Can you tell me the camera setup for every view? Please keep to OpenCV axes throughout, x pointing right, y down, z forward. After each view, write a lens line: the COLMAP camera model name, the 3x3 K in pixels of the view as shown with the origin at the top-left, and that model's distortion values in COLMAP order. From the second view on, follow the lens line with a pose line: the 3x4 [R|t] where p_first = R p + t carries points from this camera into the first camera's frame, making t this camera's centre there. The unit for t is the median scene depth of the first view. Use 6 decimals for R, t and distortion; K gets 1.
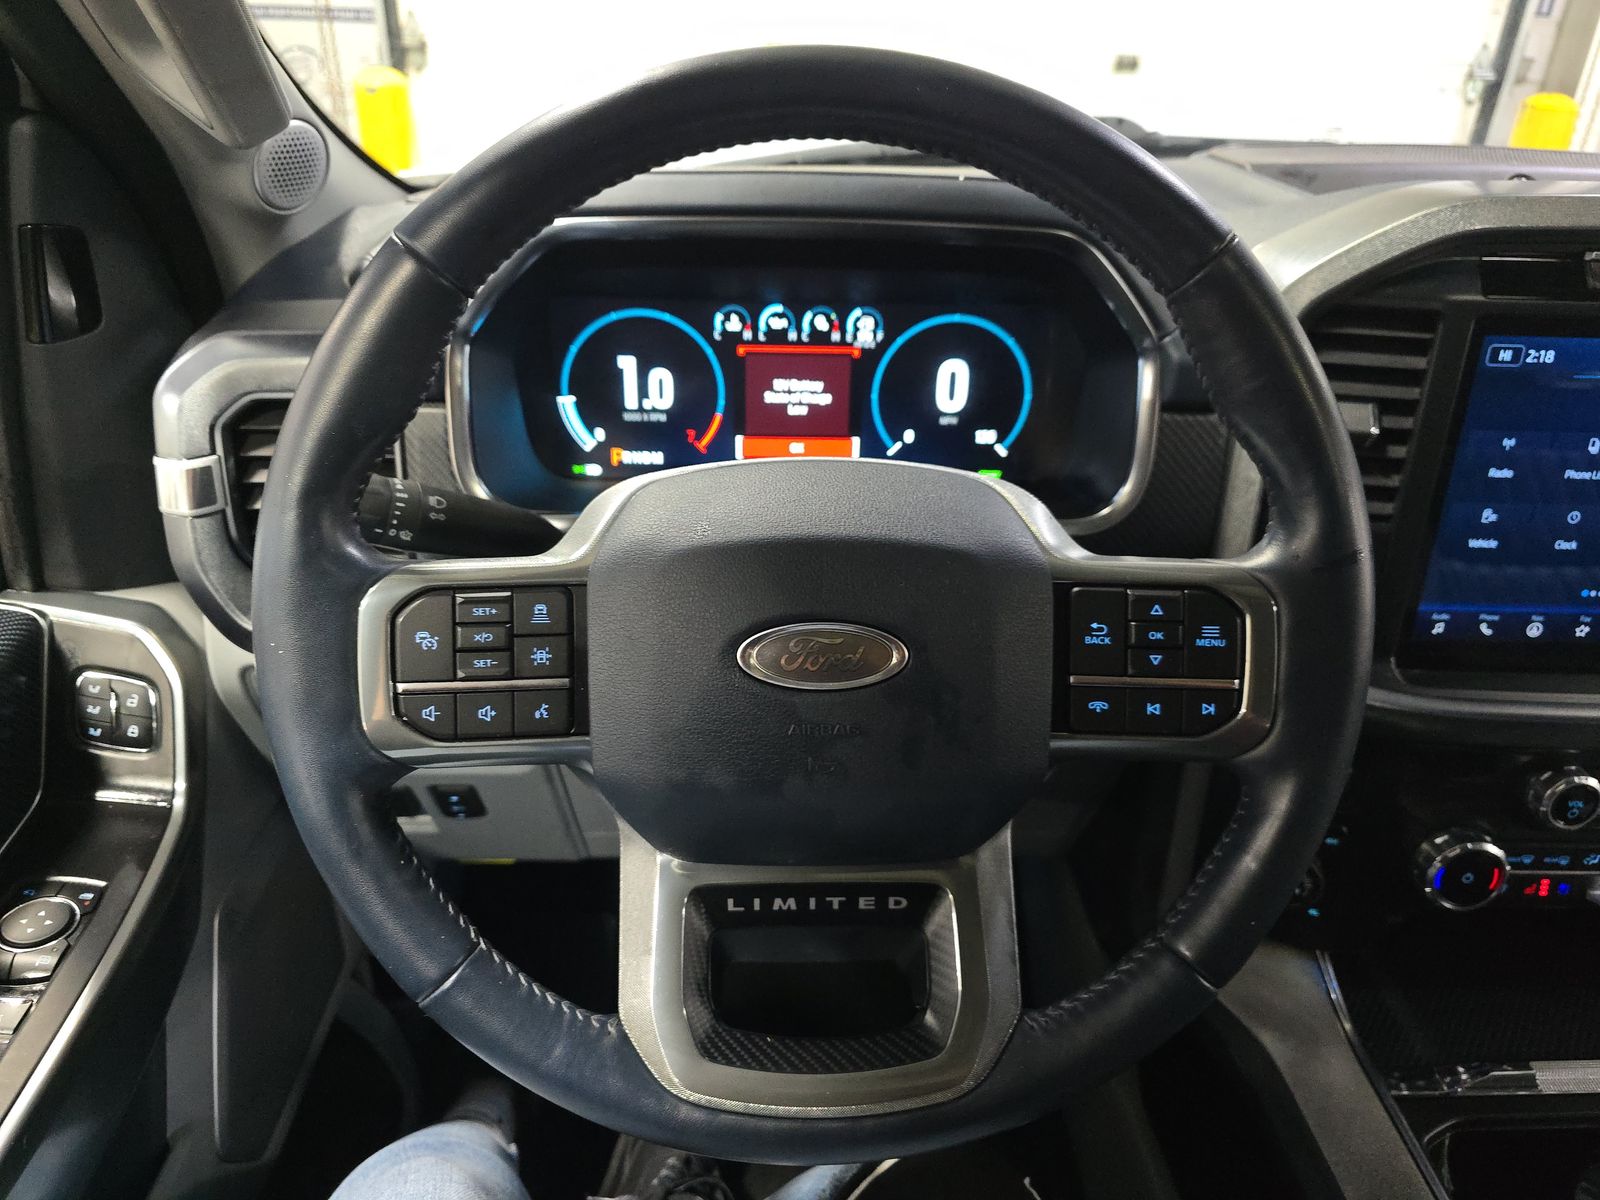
lens RADIAL K [[1076.7, 0, 839.6], [0, 1076.7, 611.6], [0, 0, 1]] dist [0.020807, -0.028139]
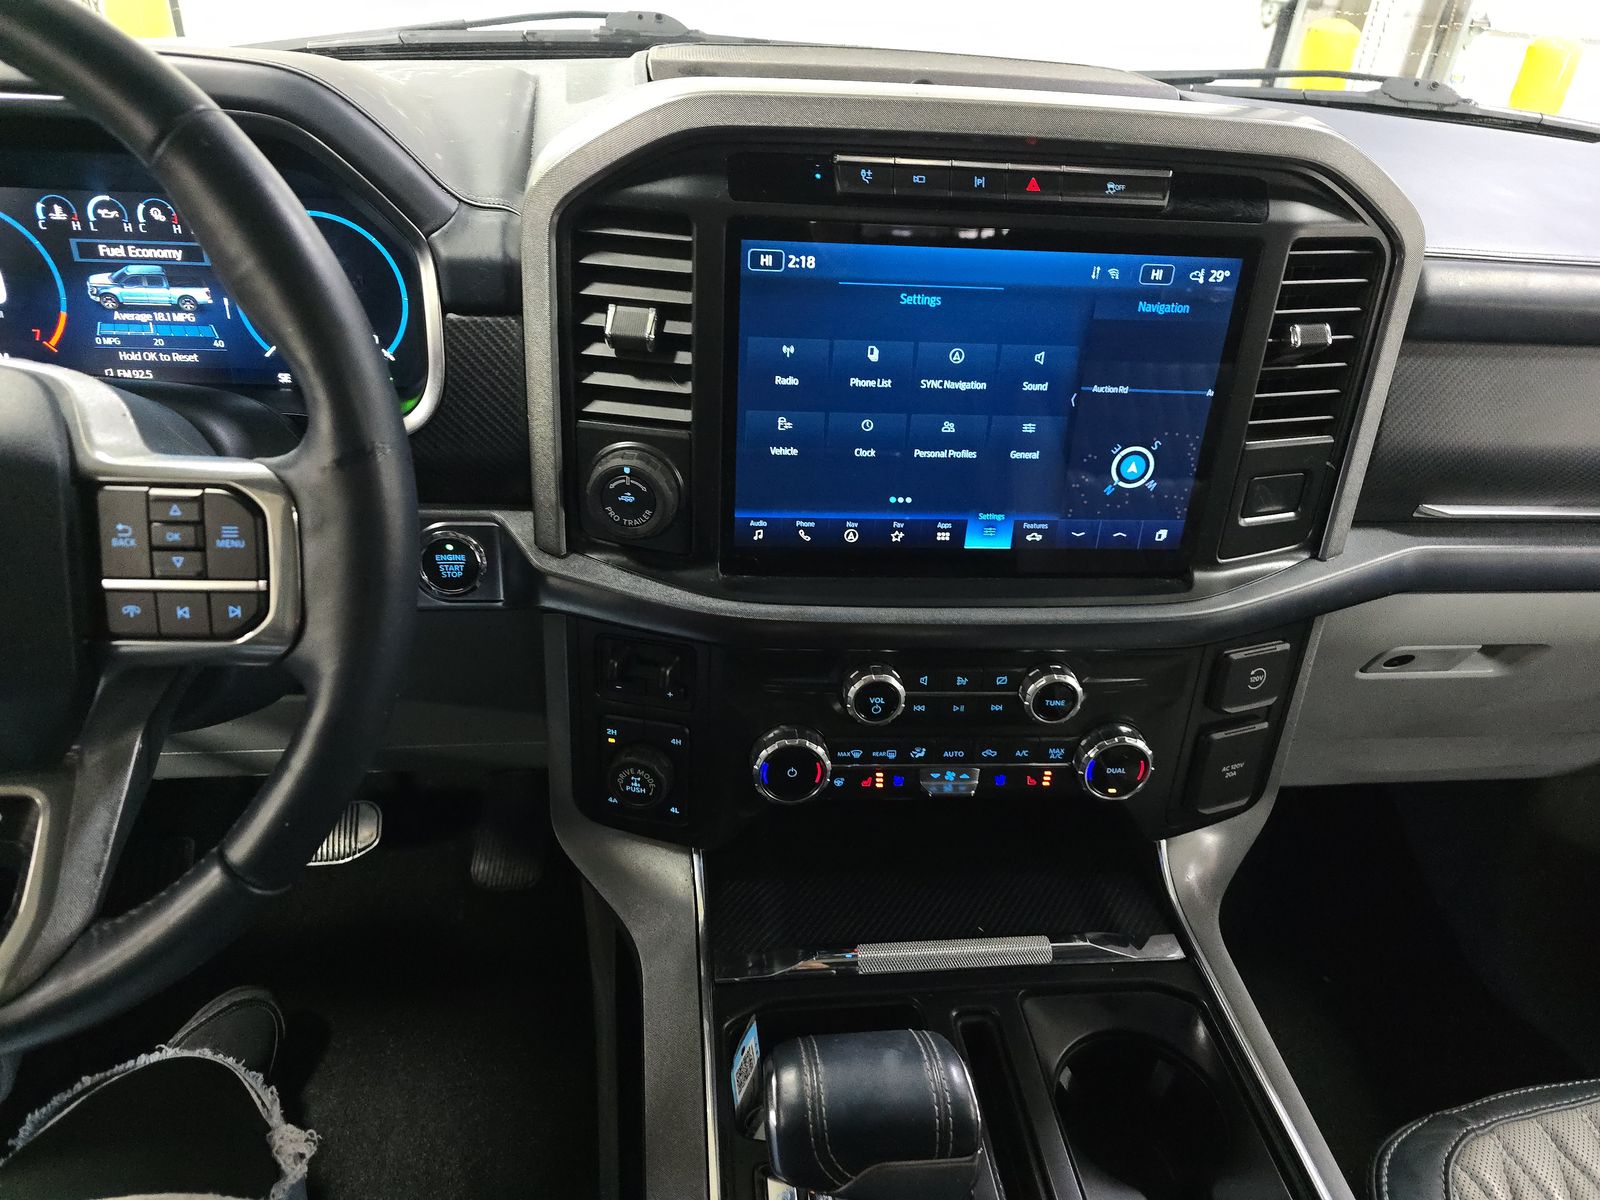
lens RADIAL K [[1076.7, 0, 796.0], [0, 1076.7, 615.8], [0, 0, 1]] dist [0.020807, -0.028139]
pose [[0.995286, -0.012324, 0.096194, 0.444021], [0.004898, 0.997015, 0.077054, 0.012144], [-0.096856, -0.076220, 0.992376, -0.017636]]
